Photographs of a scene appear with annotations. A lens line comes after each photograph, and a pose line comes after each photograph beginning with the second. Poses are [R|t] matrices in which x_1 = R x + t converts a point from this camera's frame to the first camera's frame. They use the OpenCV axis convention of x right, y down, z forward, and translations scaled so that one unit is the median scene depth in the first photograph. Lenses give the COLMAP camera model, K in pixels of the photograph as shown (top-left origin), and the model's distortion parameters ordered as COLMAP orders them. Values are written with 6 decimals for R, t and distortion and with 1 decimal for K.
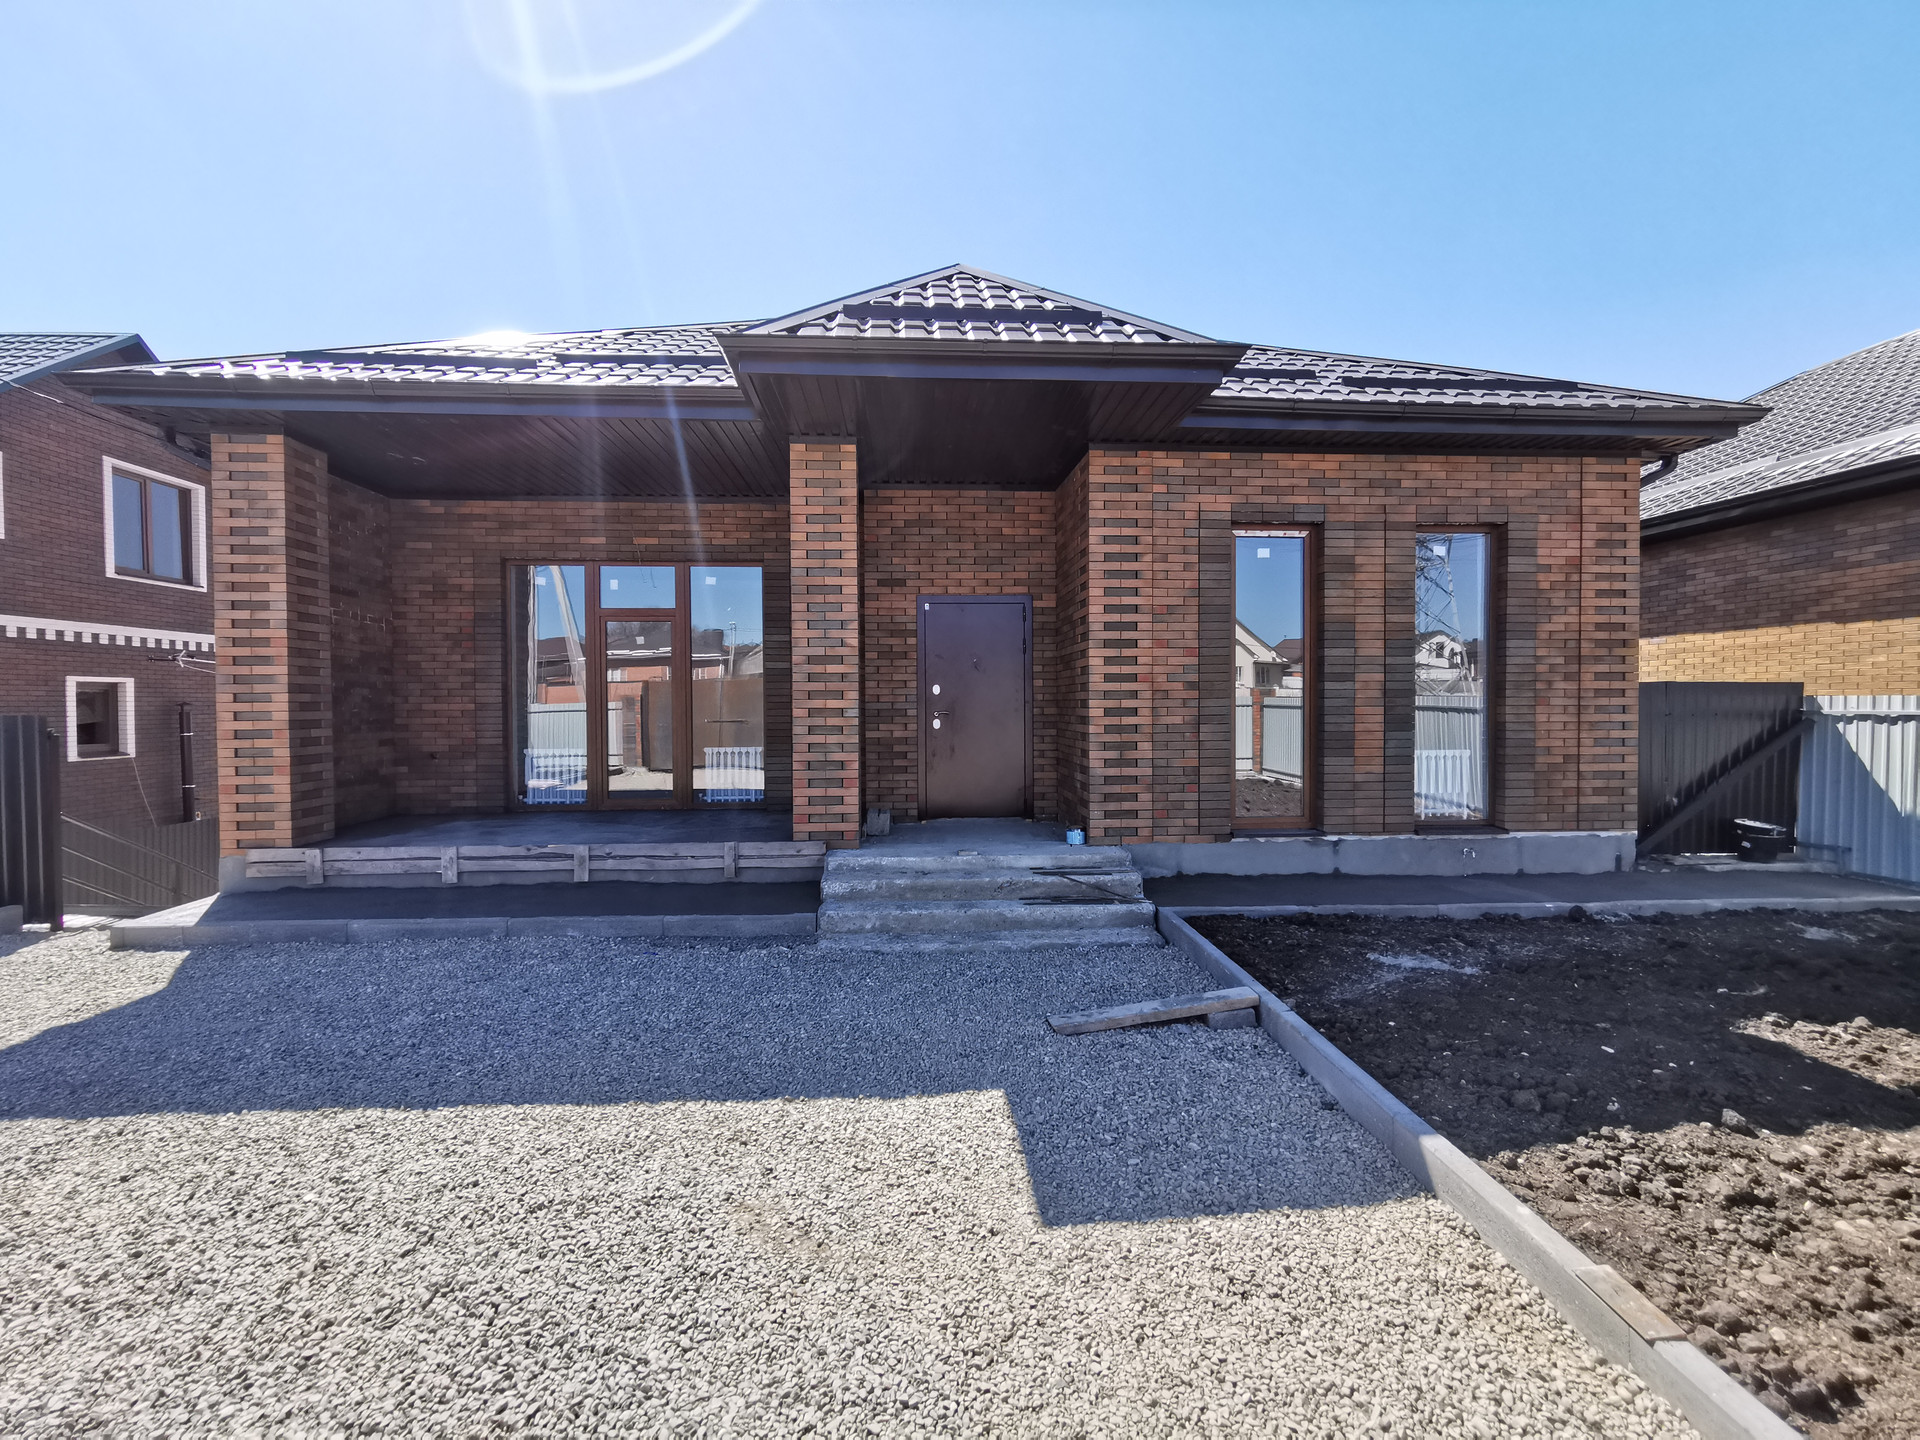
lens RADIAL K [[880.4, 0, 954.4], [0, 880.4, 717.9], [0, 0, 1]] dist [-0.008404, 0.012526]
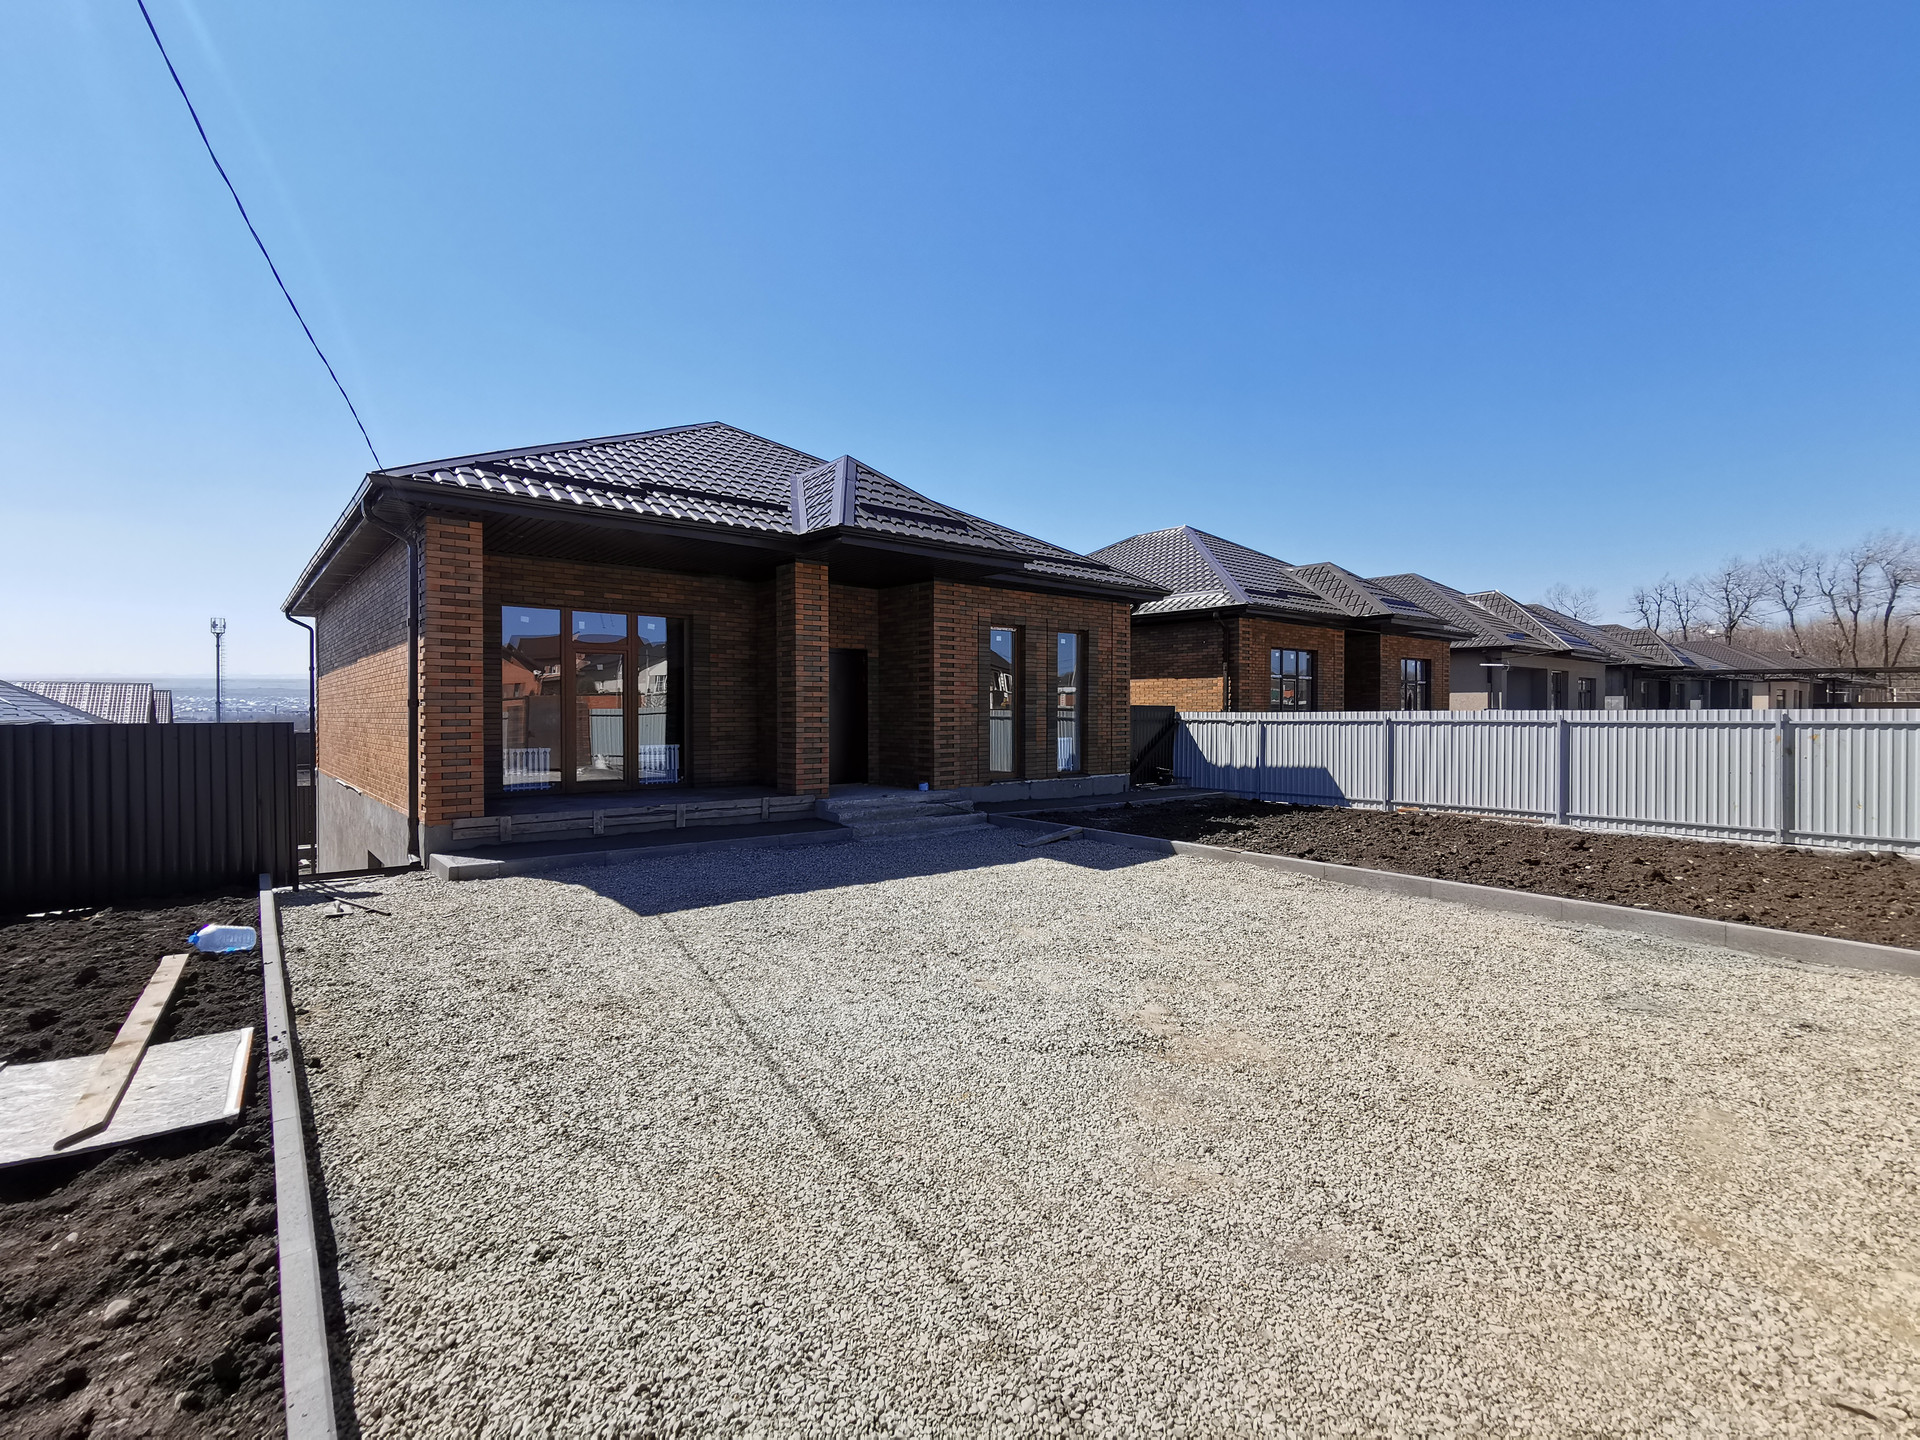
lens RADIAL K [[884.2, 0, 954.0], [0, 884.2, 717.3], [0, 0, 1]] dist [-0.006661, 0.011272]
pose [[0.805680, 0.000488, 0.592351, -0.927141], [0.005050, 0.999958, -0.007693, 0.003758], [-0.592330, 0.009189, 0.805643, -0.544473]]
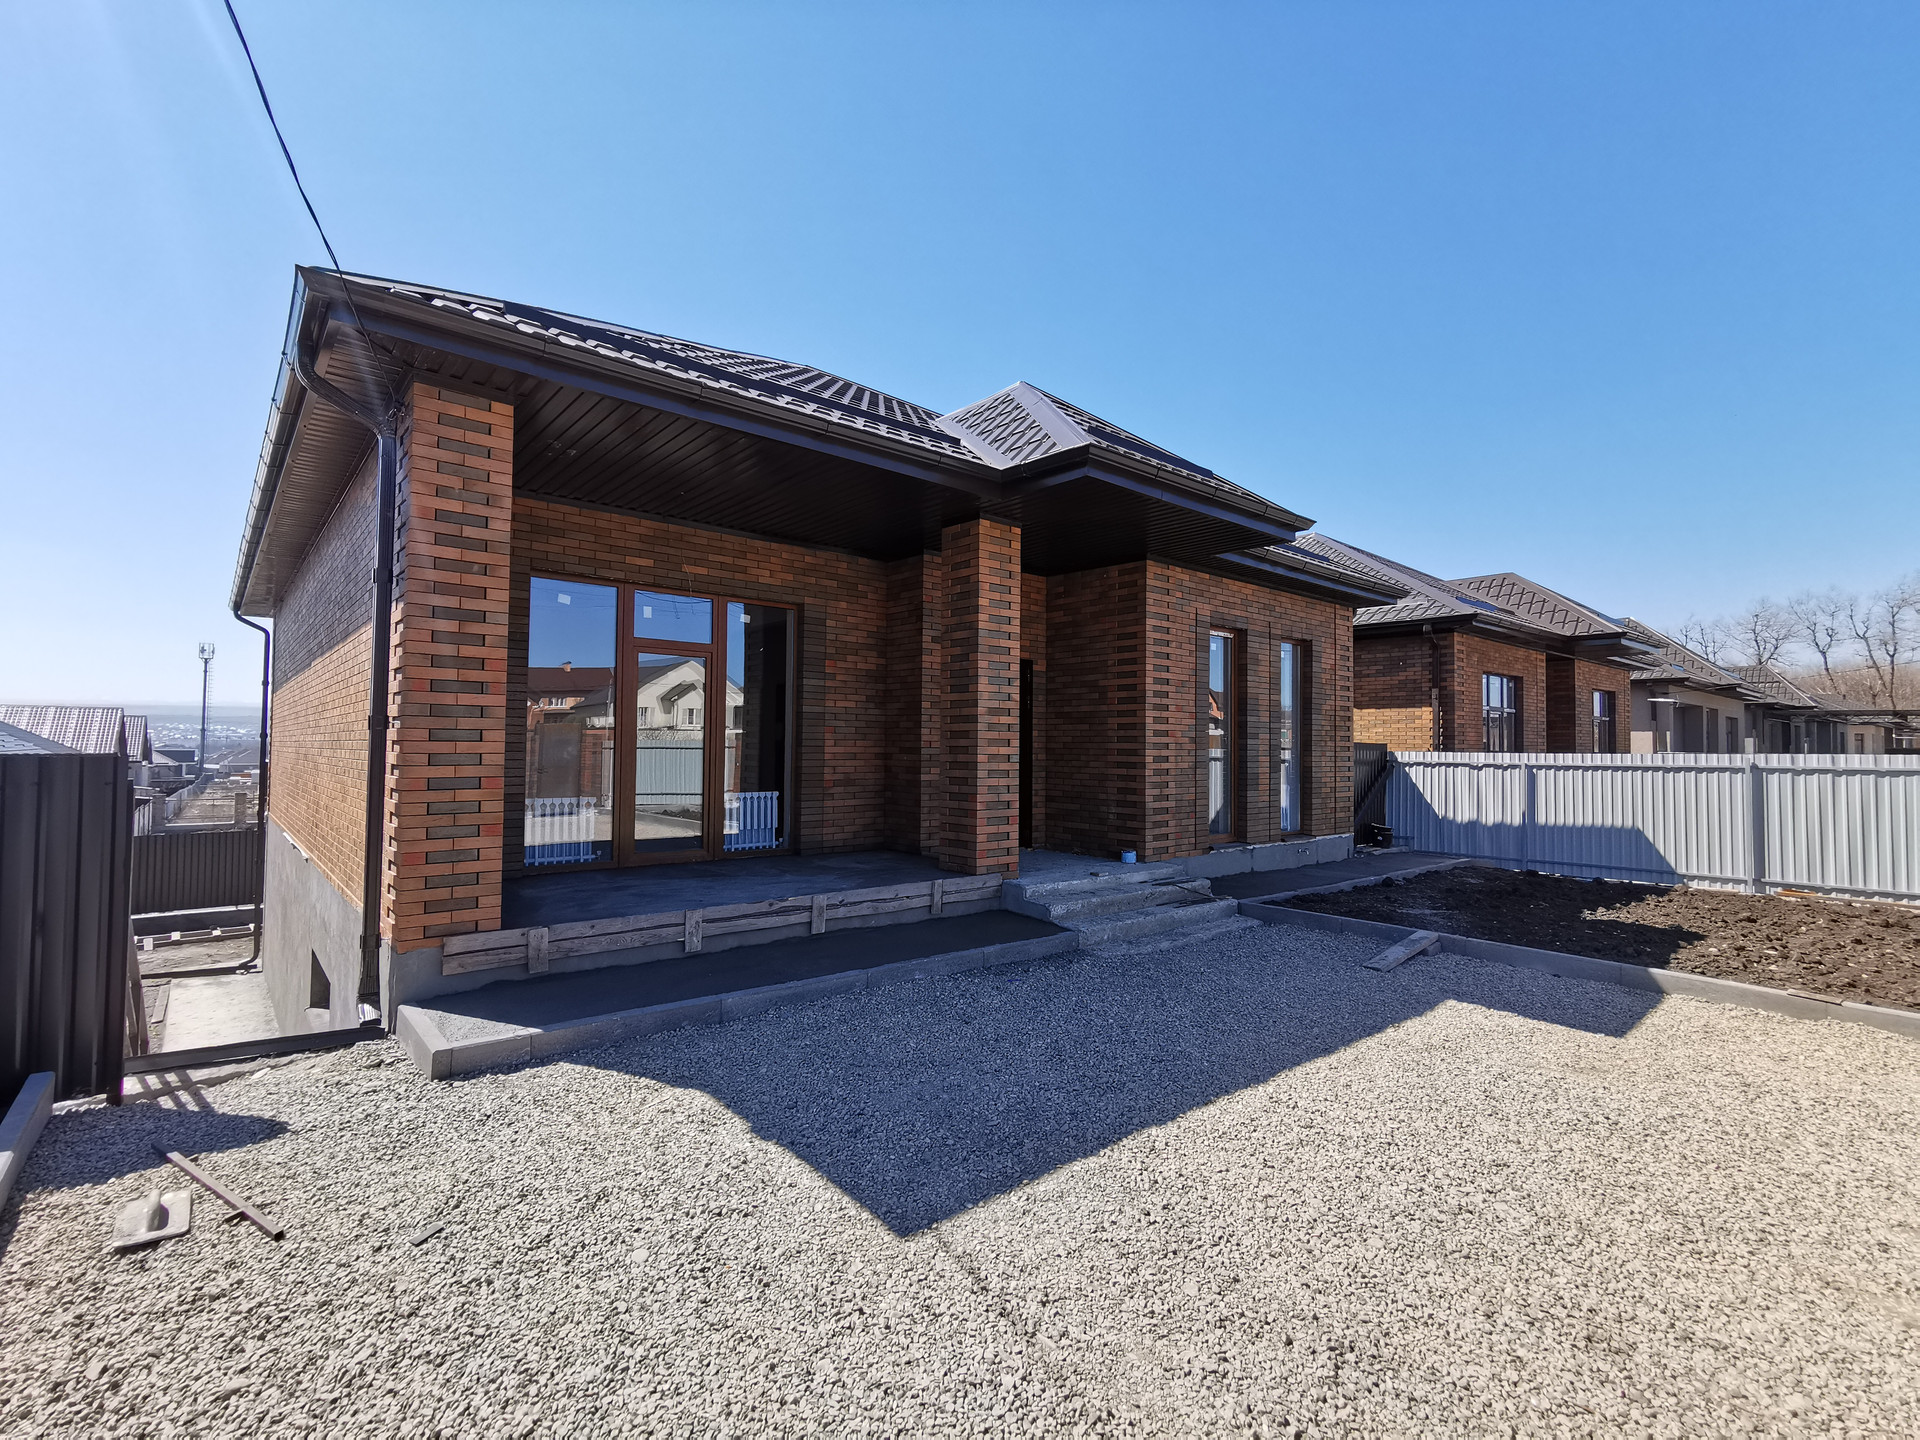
lens RADIAL K [[880.4, 0, 954.4], [0, 880.4, 717.9], [0, 0, 1]] dist [-0.008404, 0.012526]
pose [[0.800613, 0.032885, 0.598279, -0.850792], [-0.005454, 0.998851, -0.047604, -0.003919], [-0.599157, 0.034850, 0.799873, 0.126403]]
